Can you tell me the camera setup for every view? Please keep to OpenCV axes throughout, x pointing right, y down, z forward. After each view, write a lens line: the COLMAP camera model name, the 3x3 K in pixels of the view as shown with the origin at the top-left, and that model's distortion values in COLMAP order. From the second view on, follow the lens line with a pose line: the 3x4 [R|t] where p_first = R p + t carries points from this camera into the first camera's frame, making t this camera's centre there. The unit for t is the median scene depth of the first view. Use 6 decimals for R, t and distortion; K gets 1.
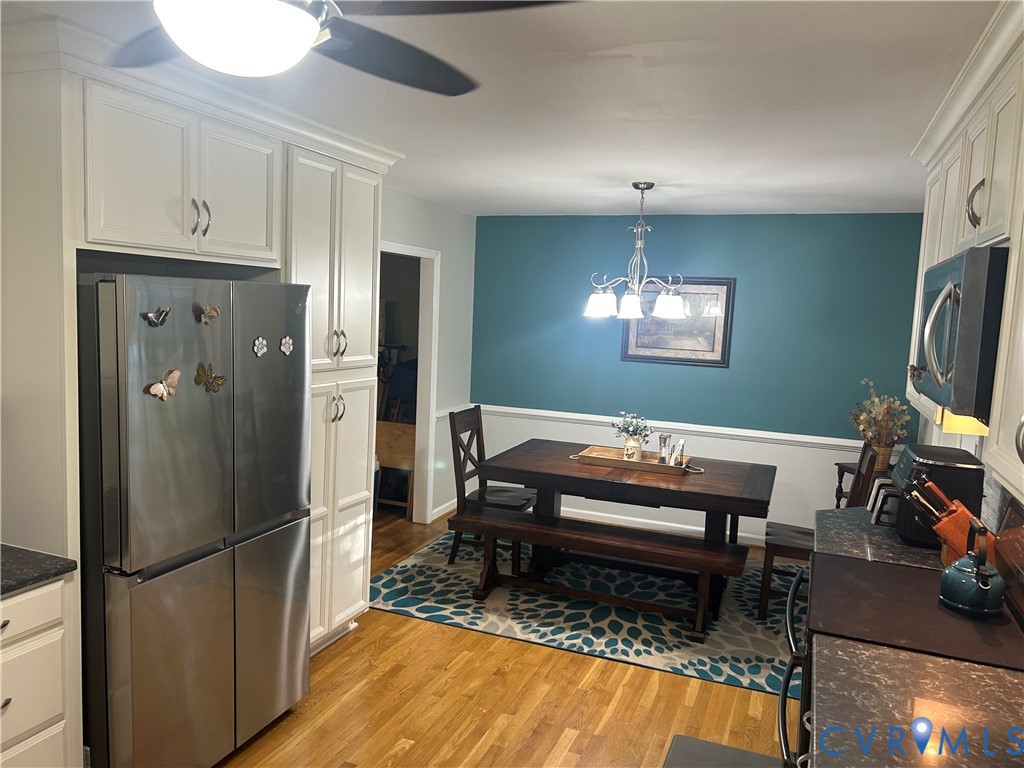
lens RADIAL K [[768.8, 0, 512.0], [0, 768.8, 384.0], [0, 0, 1]] dist [-0.005671, -0.000848]
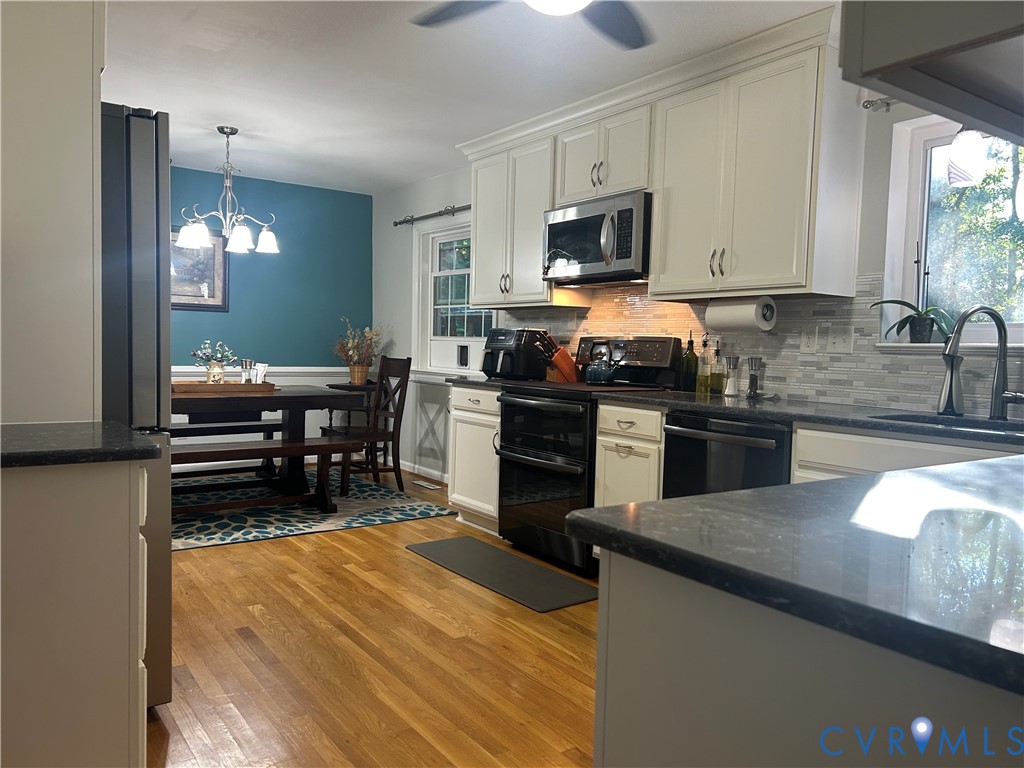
lens RADIAL K [[771.6, 0, 512.0], [0, 771.6, 384.0], [0, 0, 1]] dist [0.098175, -0.157674]
pose [[0.550421, -0.074853, 0.831525, -0.633709], [0.082103, 0.995998, 0.035311, 0.110284], [-0.830840, 0.048835, 0.554364, 0.057256]]
